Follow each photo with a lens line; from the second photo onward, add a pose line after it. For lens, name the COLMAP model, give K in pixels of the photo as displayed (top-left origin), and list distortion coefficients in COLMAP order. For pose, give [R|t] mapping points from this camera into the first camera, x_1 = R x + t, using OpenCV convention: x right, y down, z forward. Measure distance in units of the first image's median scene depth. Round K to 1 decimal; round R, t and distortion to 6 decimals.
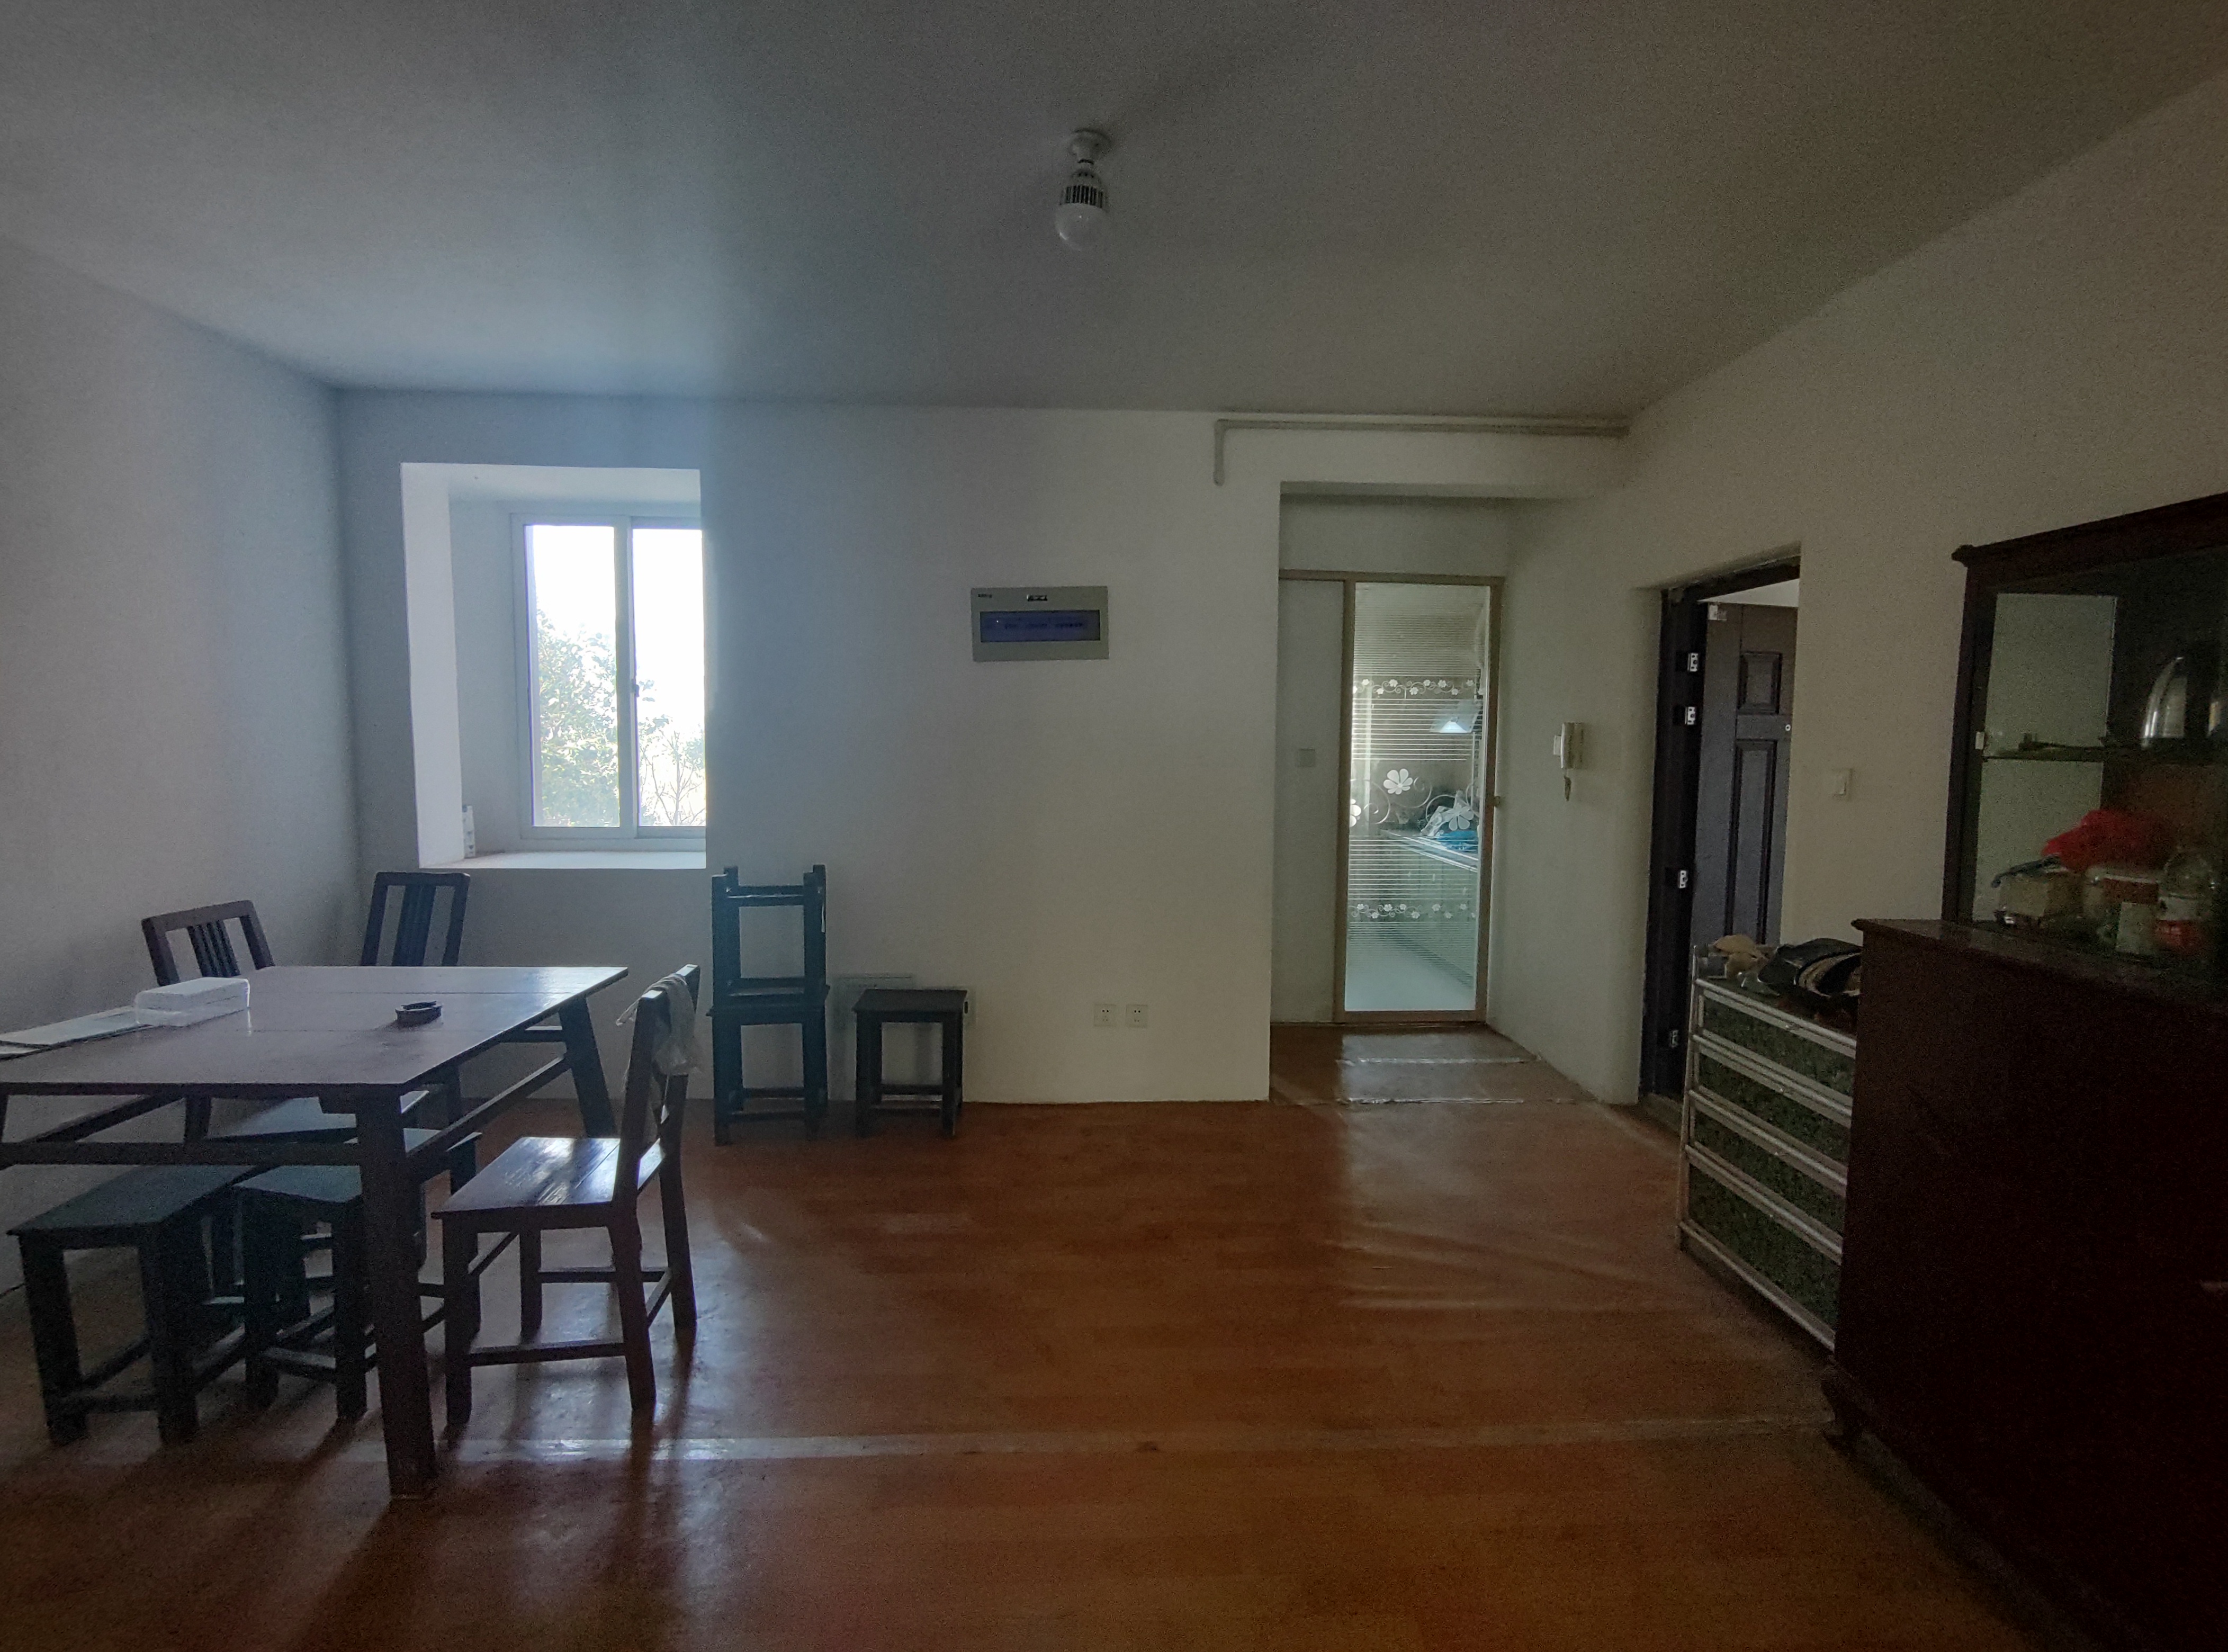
lens RADIAL K [[1014.3, 0, 1112.7], [0, 1014.3, 817.4], [0, 0, 1]] dist [-0.007299, -0.000800]
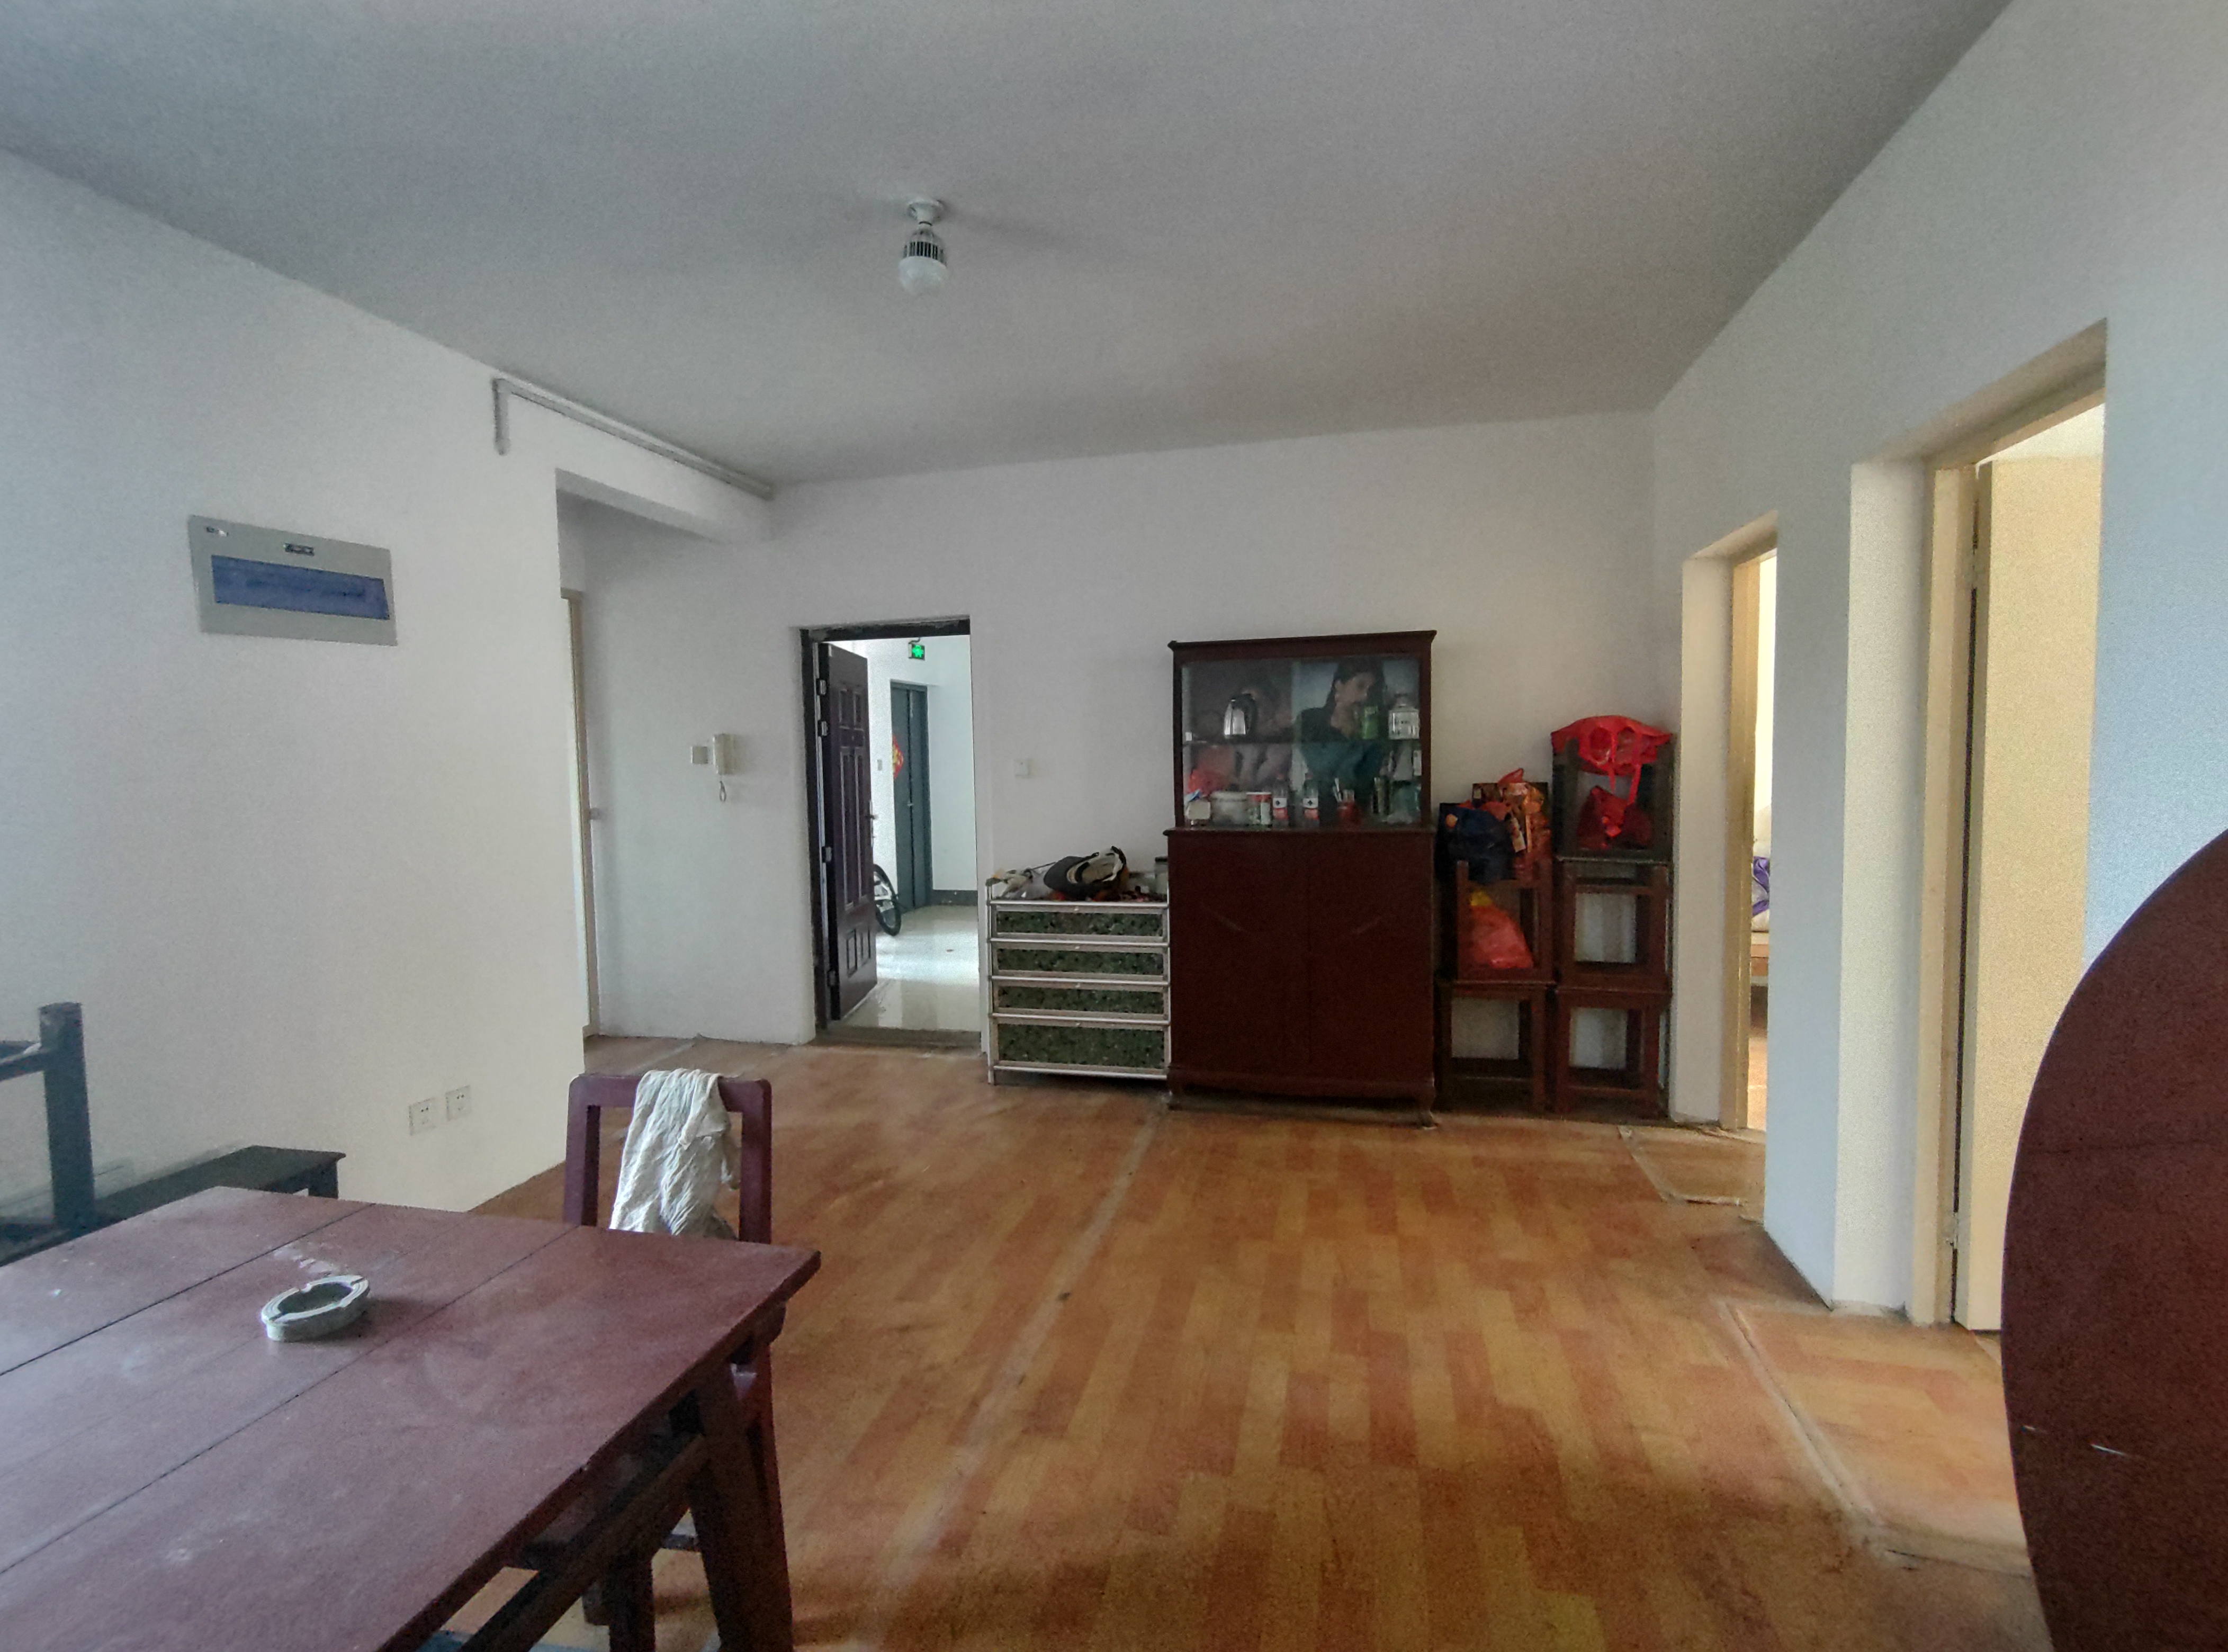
lens RADIAL K [[1014.3, 0, 1110.2], [0, 1014.3, 822.7], [0, 0, 1]] dist [-0.007299, -0.000800]
pose [[0.277257, -0.077574, 0.957659, -0.594671], [0.097050, 0.993899, 0.052412, -0.013054], [-0.955882, 0.078409, 0.283094, 0.290179]]
